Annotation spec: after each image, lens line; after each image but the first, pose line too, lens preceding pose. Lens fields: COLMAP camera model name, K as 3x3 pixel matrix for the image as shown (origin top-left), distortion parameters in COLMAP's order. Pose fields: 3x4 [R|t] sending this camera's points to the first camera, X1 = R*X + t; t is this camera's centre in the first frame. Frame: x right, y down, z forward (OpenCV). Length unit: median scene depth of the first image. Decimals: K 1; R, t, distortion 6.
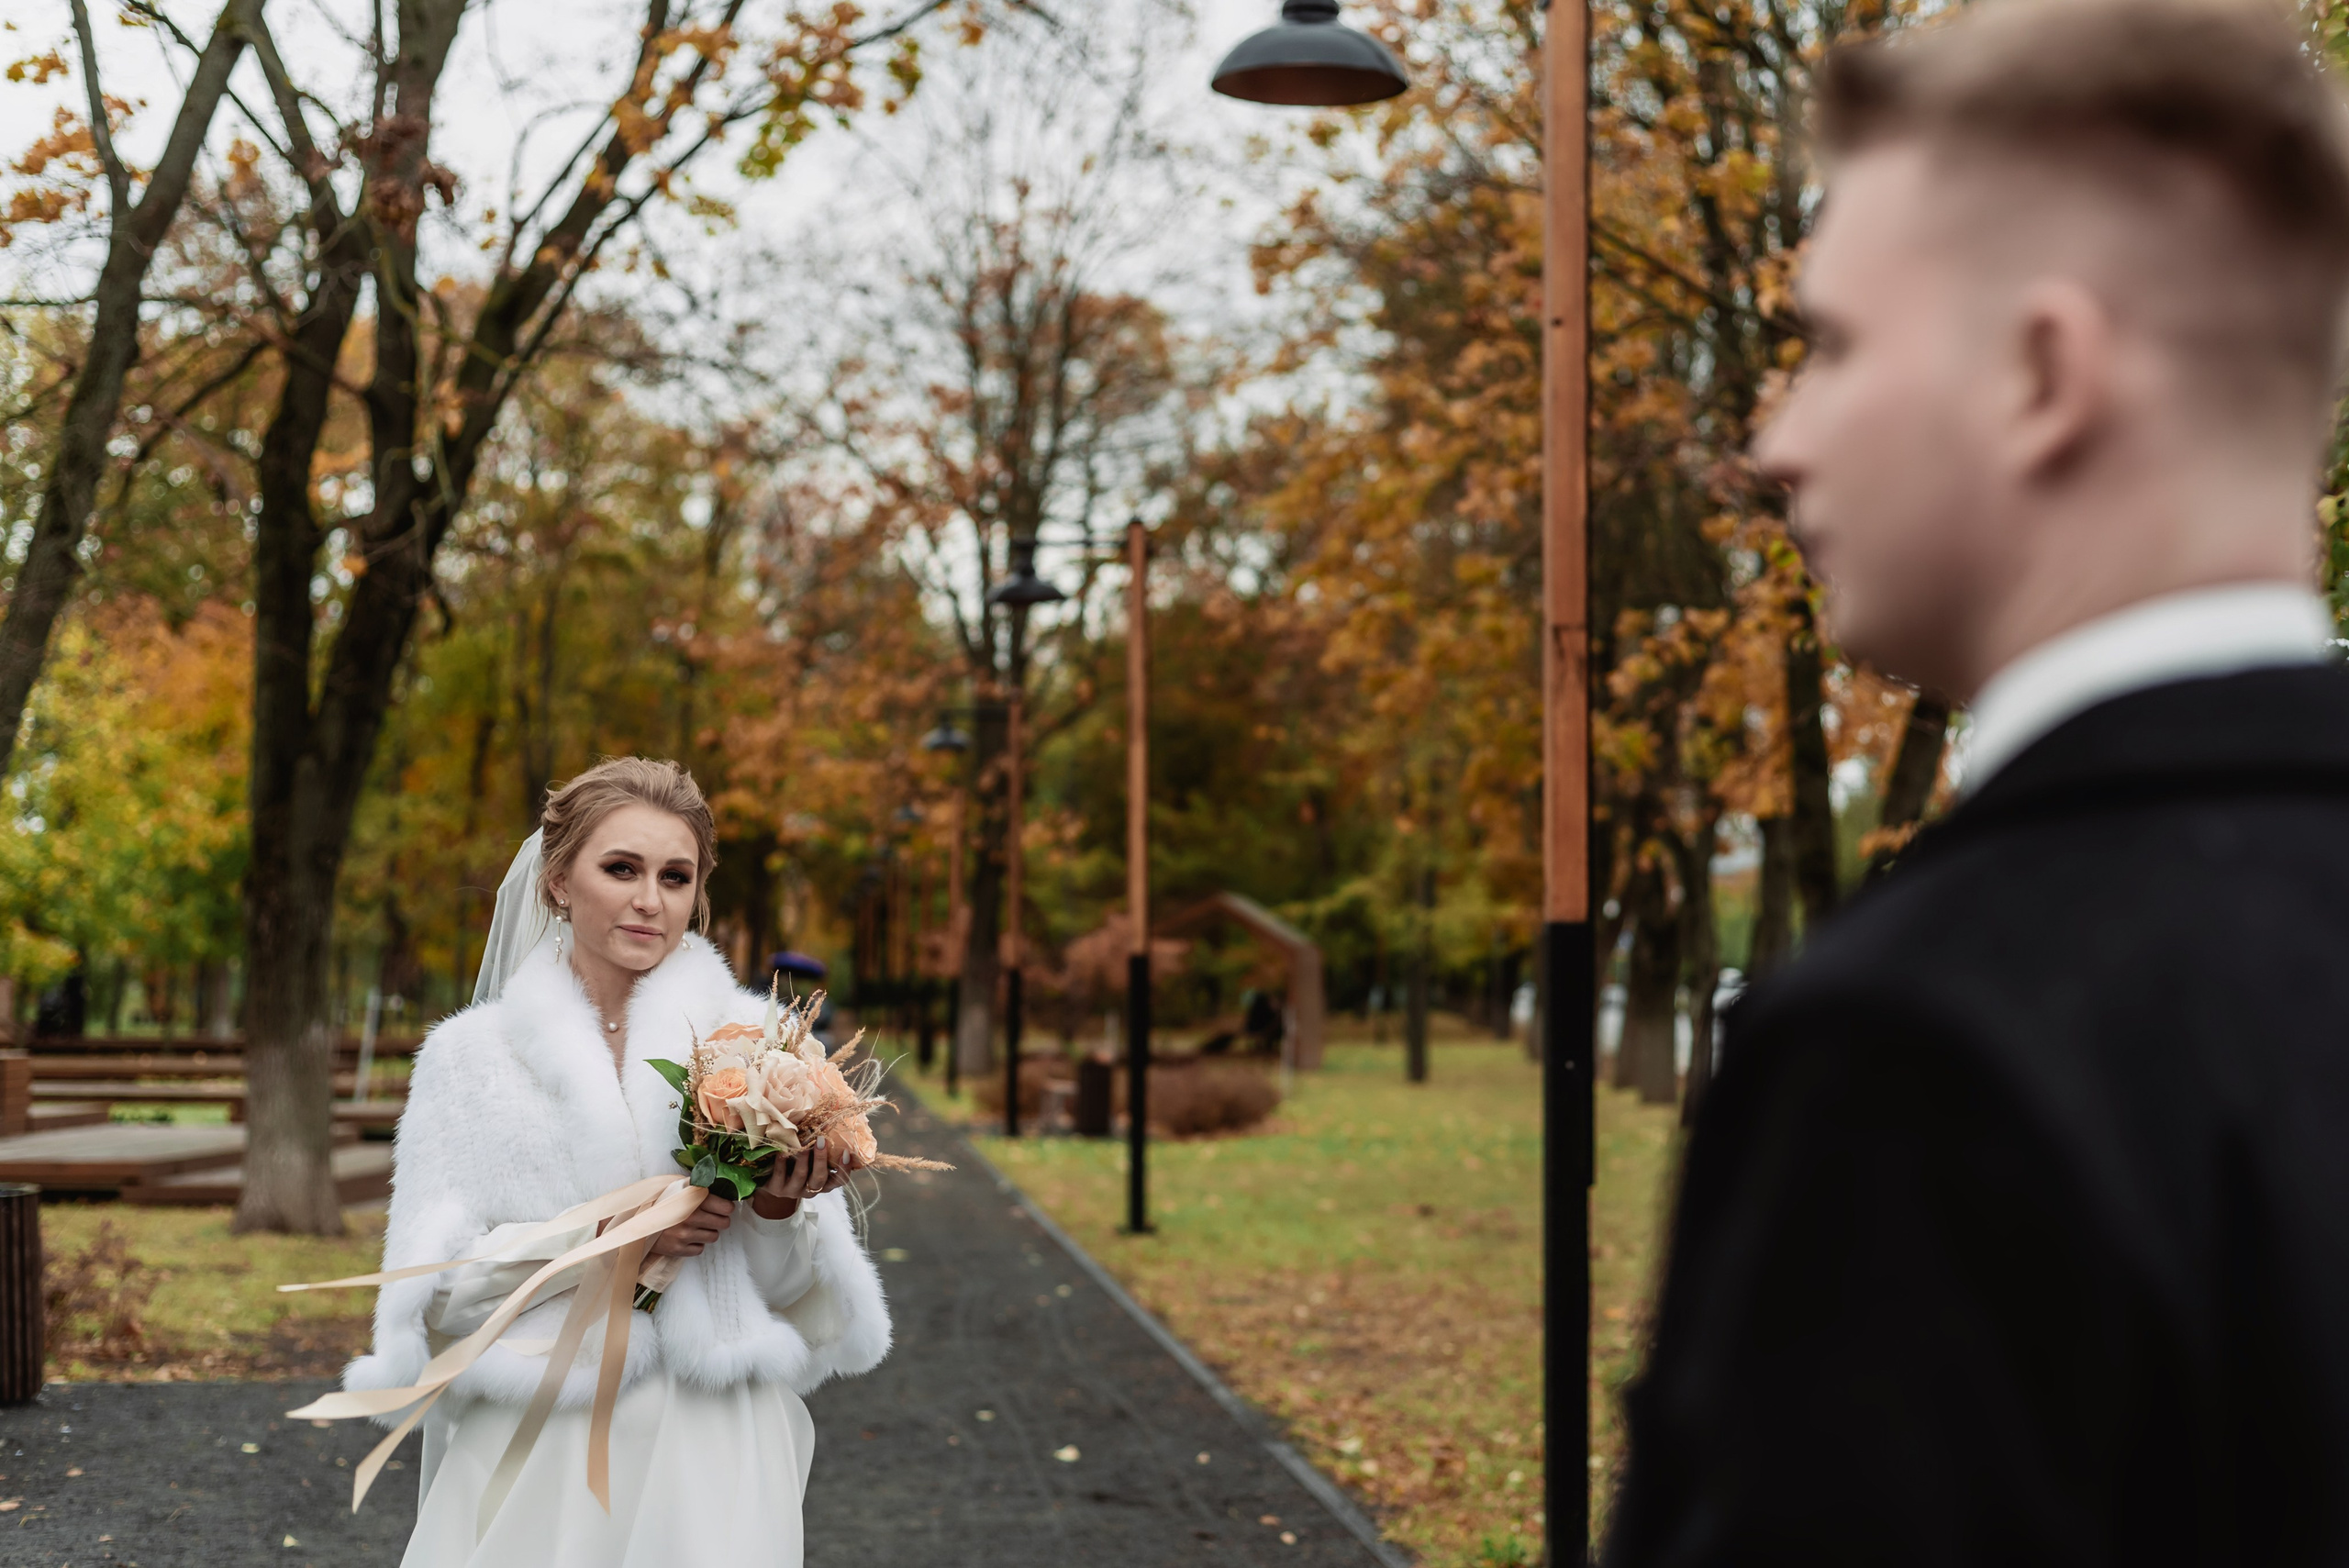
lens RADIAL K [[3455.5, 0, 1174.5], [0, 3455.5, 784.0], [0, 0, 1]] dist [0.012093, -0.003202]
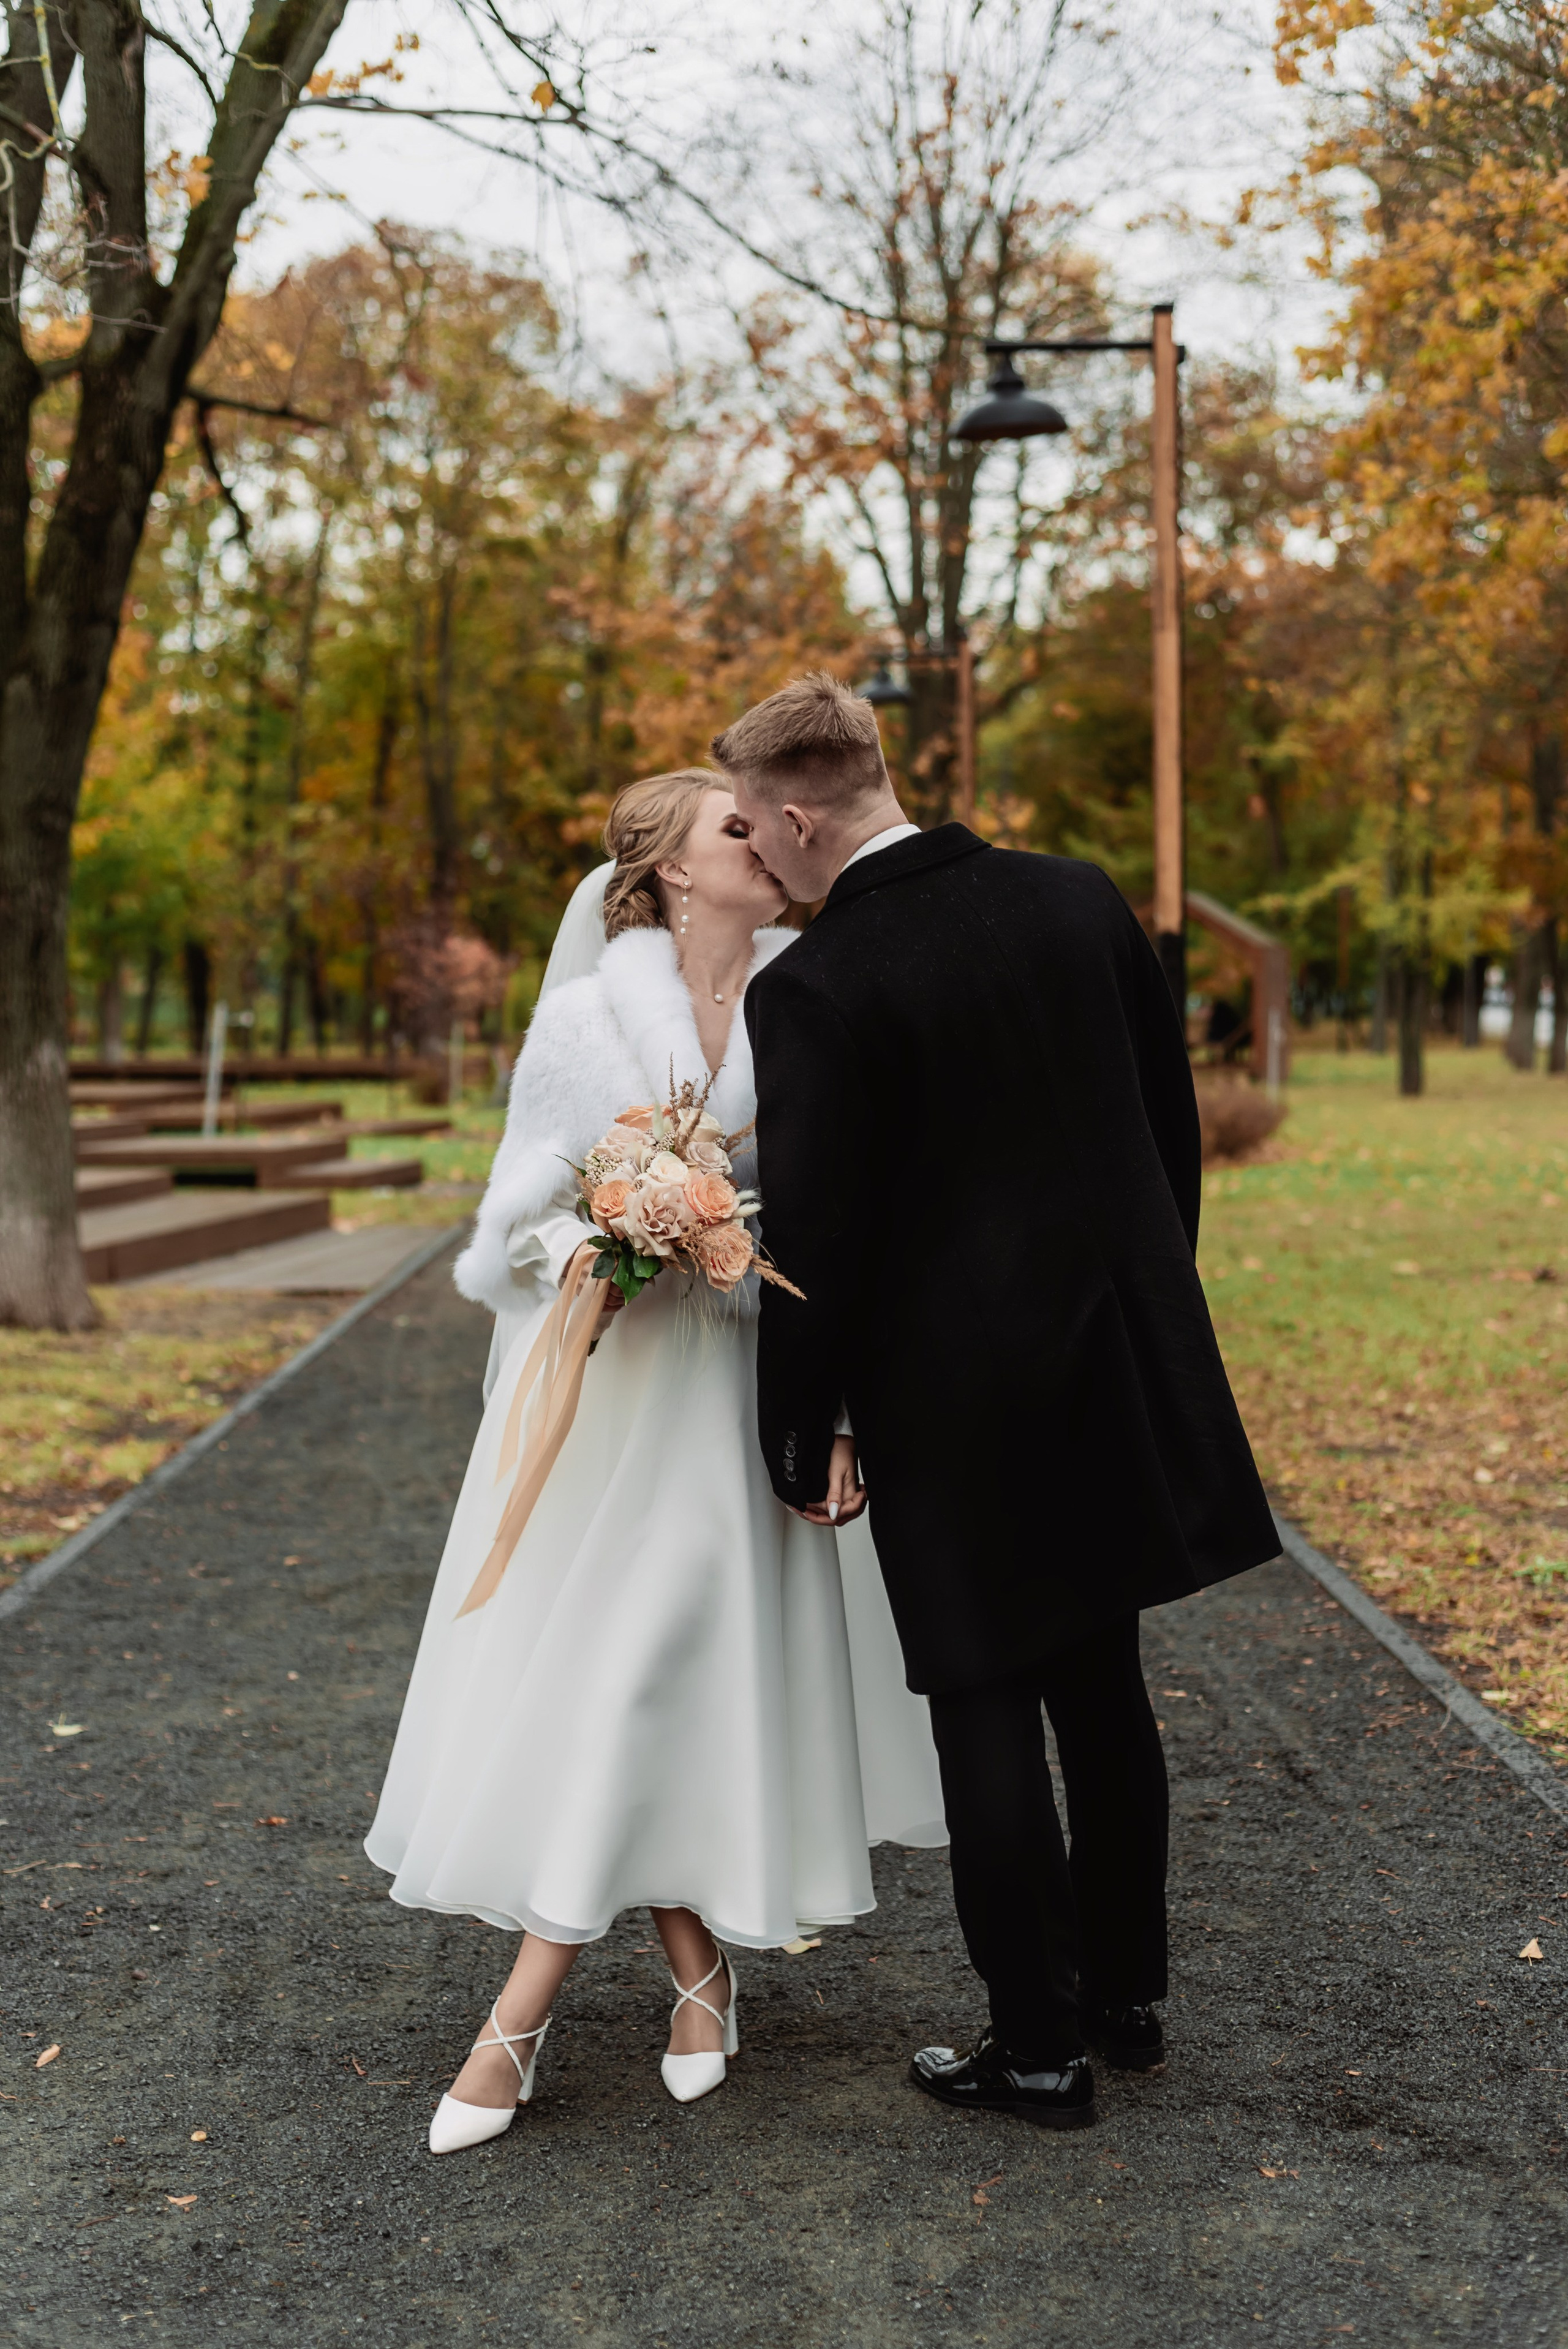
lens RADIAL K [[3342.3, 0, 777.0], [0, 3342.3, 1217.6], [0, 0, 1]] dist [0.009045, -0.068323]
pose [[0.995538, -0.008138, -0.094015, -0.012827], [0.019651, 0.992313, 0.122187, 0.010597], [0.092298, -0.123490, 0.988044, 0.145385]]
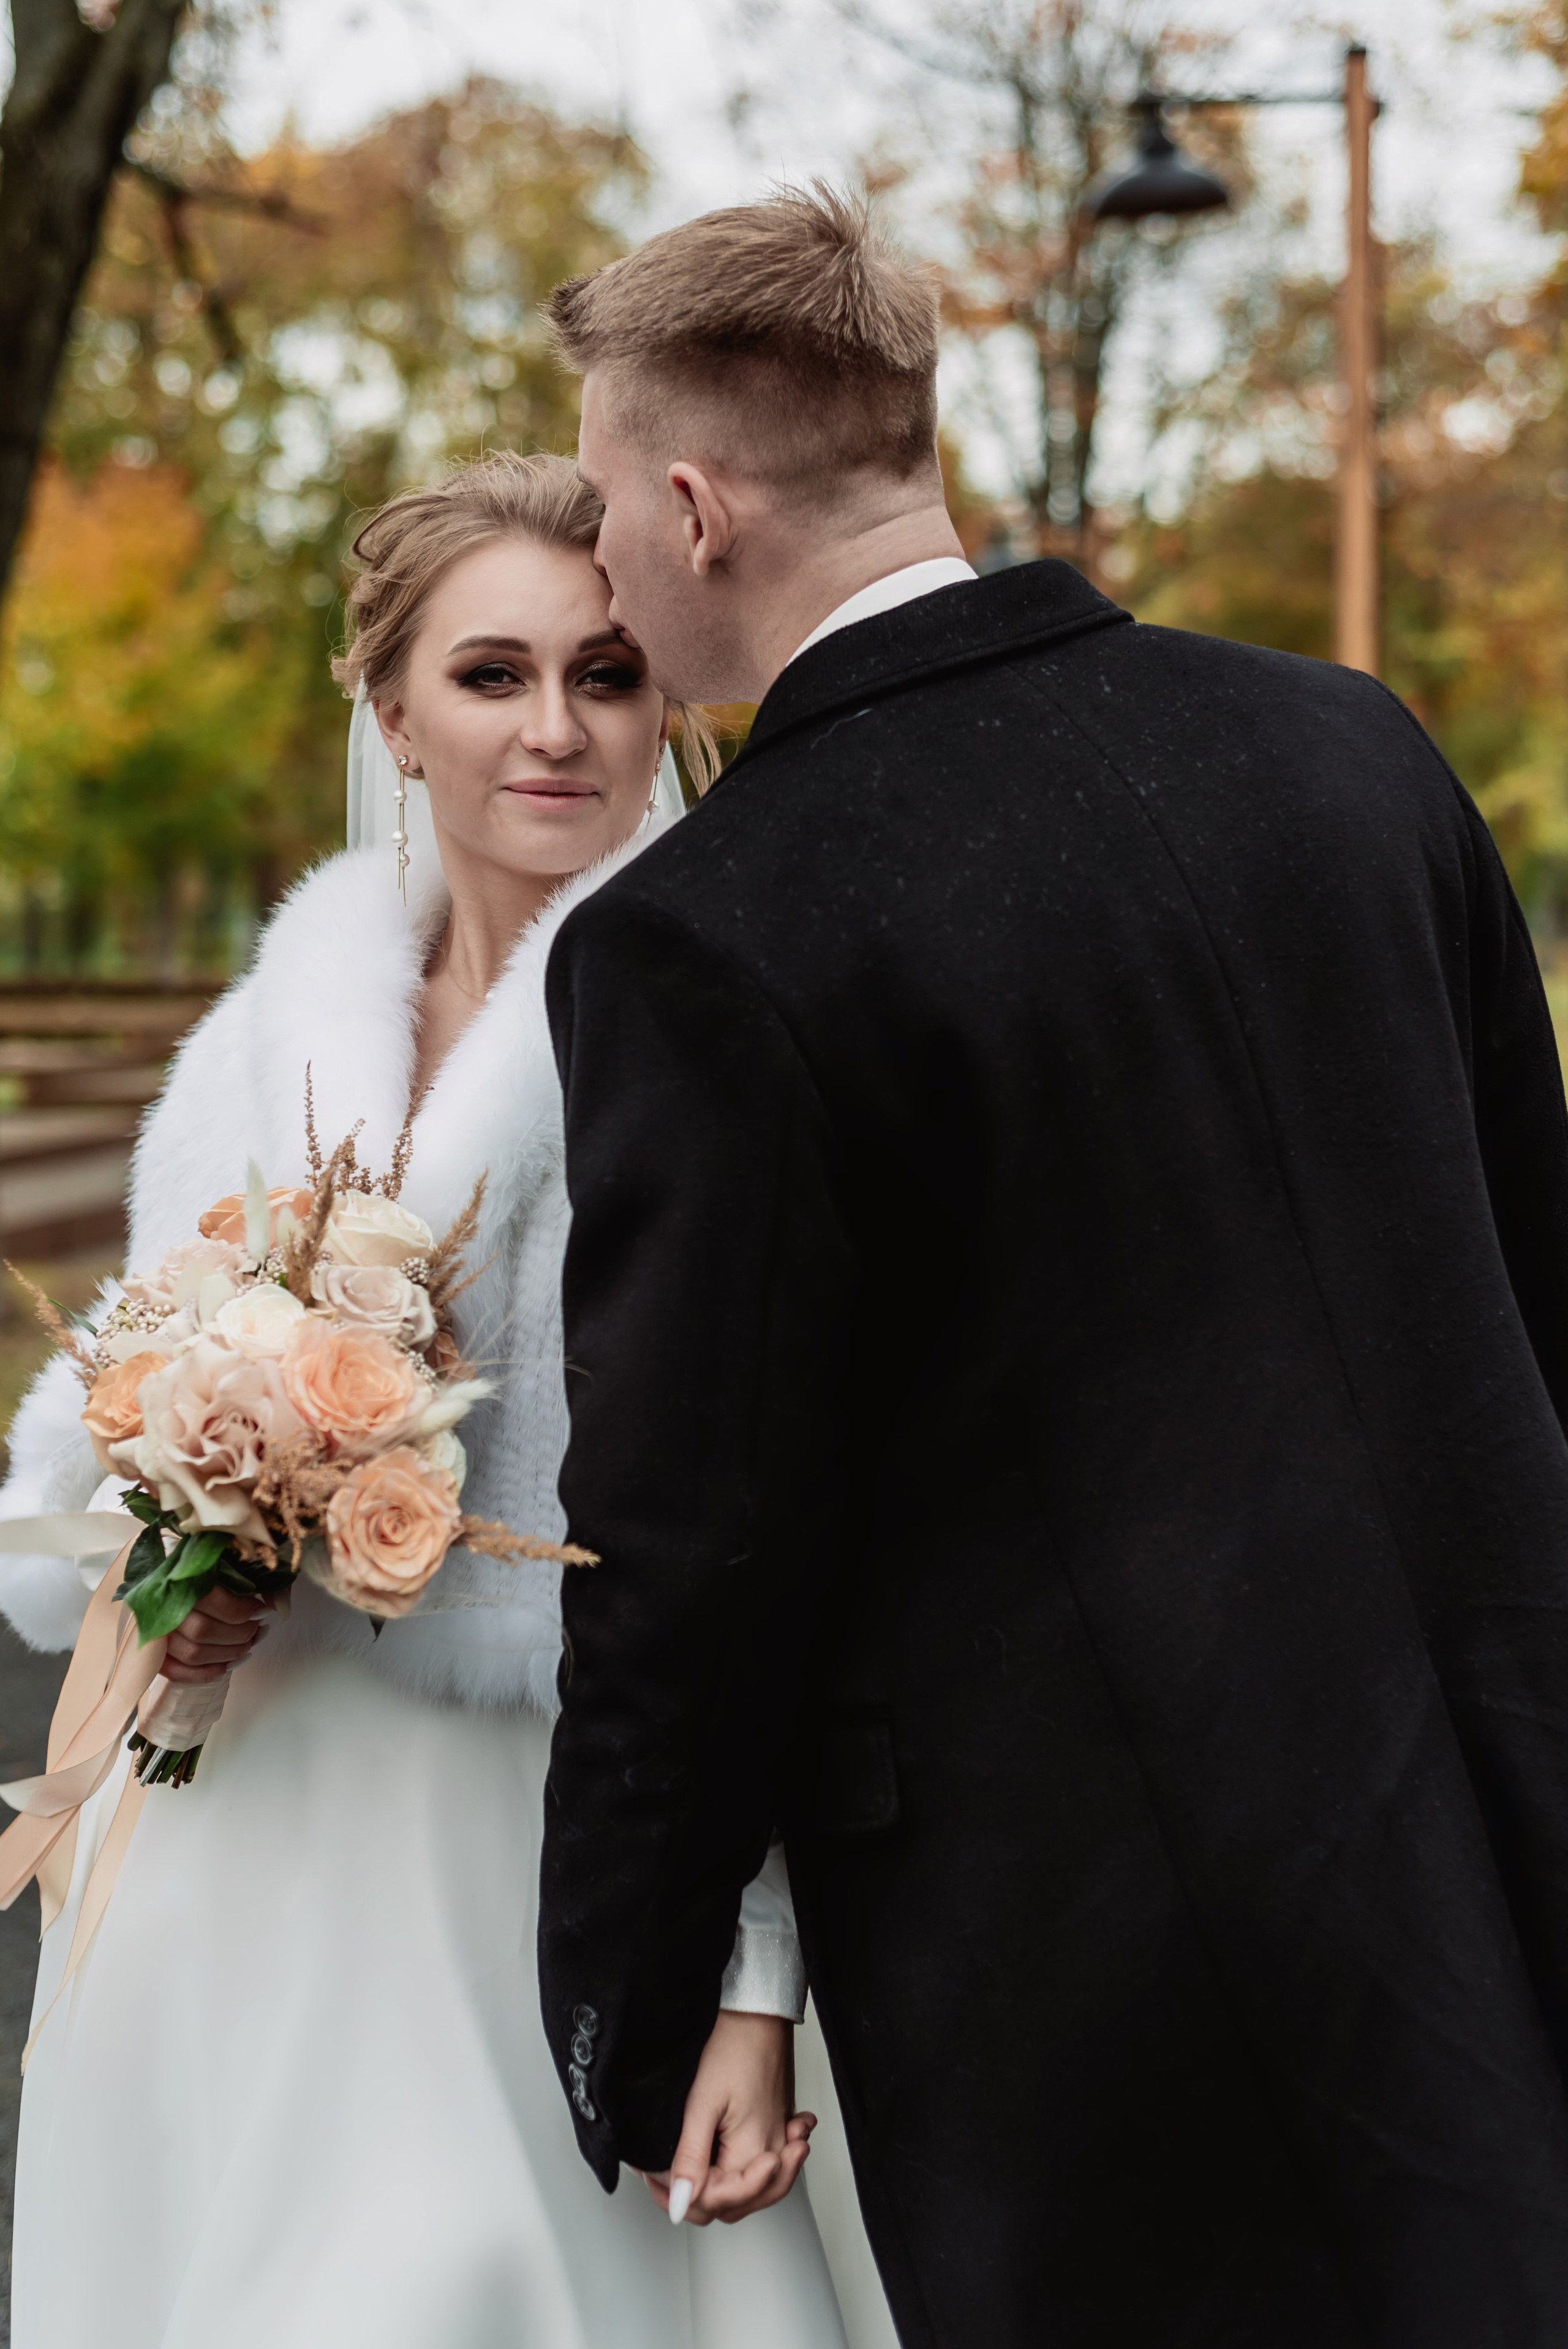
lens RADIAL K [[3500.2, 0, 784.0], [0, 3500.2, 1174.5], [0, 0, 1]] dist [-0.005925, 0.100991]
pose [[0.992278, 0.005051, -0.123933, -0.015387], [0.011244, 0.991393, 0.130433, 0.012571], [0.123525, -0.130820, 0.983681, 0.201260]]
